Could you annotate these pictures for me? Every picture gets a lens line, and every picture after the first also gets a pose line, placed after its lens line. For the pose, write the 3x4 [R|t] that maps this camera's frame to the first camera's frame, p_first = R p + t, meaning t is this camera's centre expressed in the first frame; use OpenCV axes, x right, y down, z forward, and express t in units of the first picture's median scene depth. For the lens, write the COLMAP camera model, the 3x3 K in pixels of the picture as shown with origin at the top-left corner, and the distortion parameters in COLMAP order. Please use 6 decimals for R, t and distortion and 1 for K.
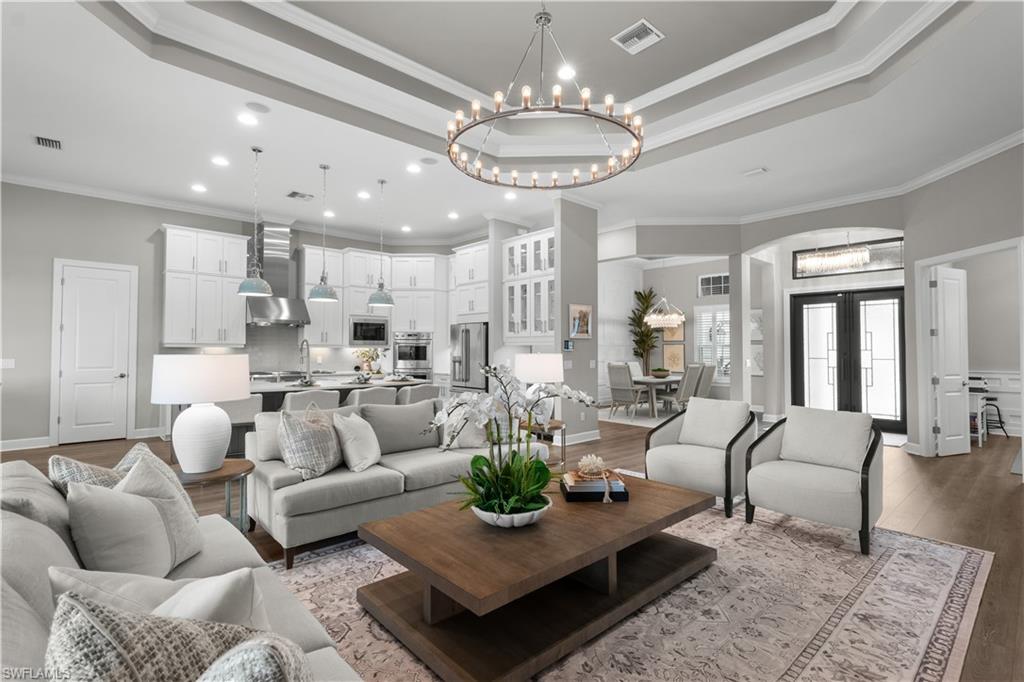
lens RADIAL K [[482.8, 0, 512.0], [0, 482.8, 341.0], [0, 0, 1]] dist [0.000851, 0.000136]
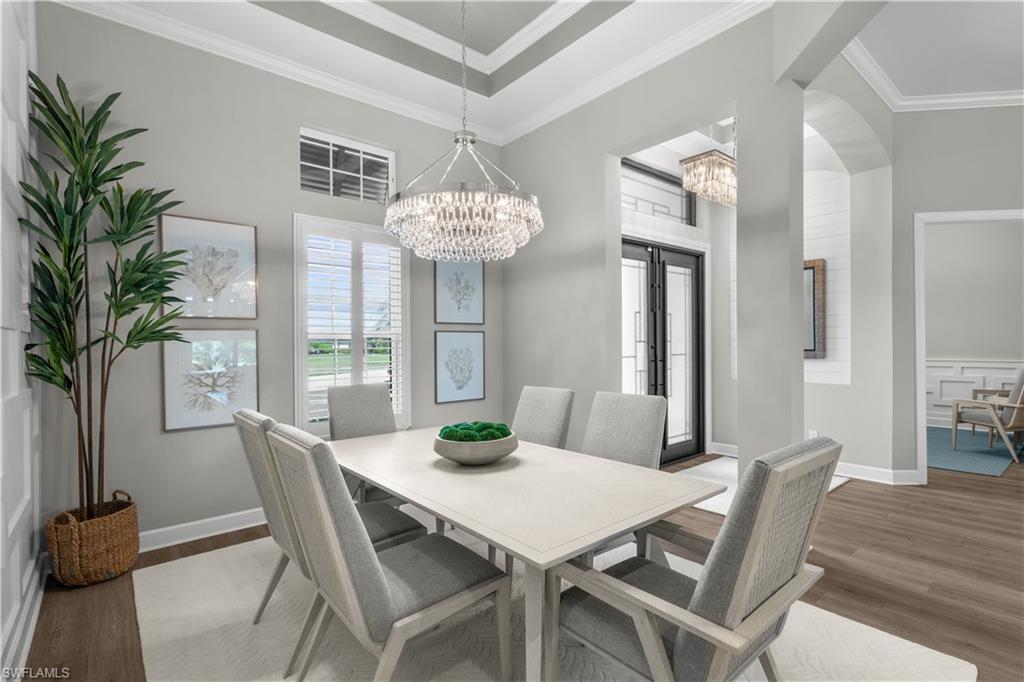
lens RADIAL K [[482.8, 0, 512.0], [0, 482.8, 341.0], [0, 0, 1]] dist [0.000851, 0.000136]
pose [[0.041826, -0.001867, 0.999123, 0.072110], [-0.004115, 0.999989, 0.002041, 0.018026], [-0.999116, -0.004196, 0.041818, 1.134748]]
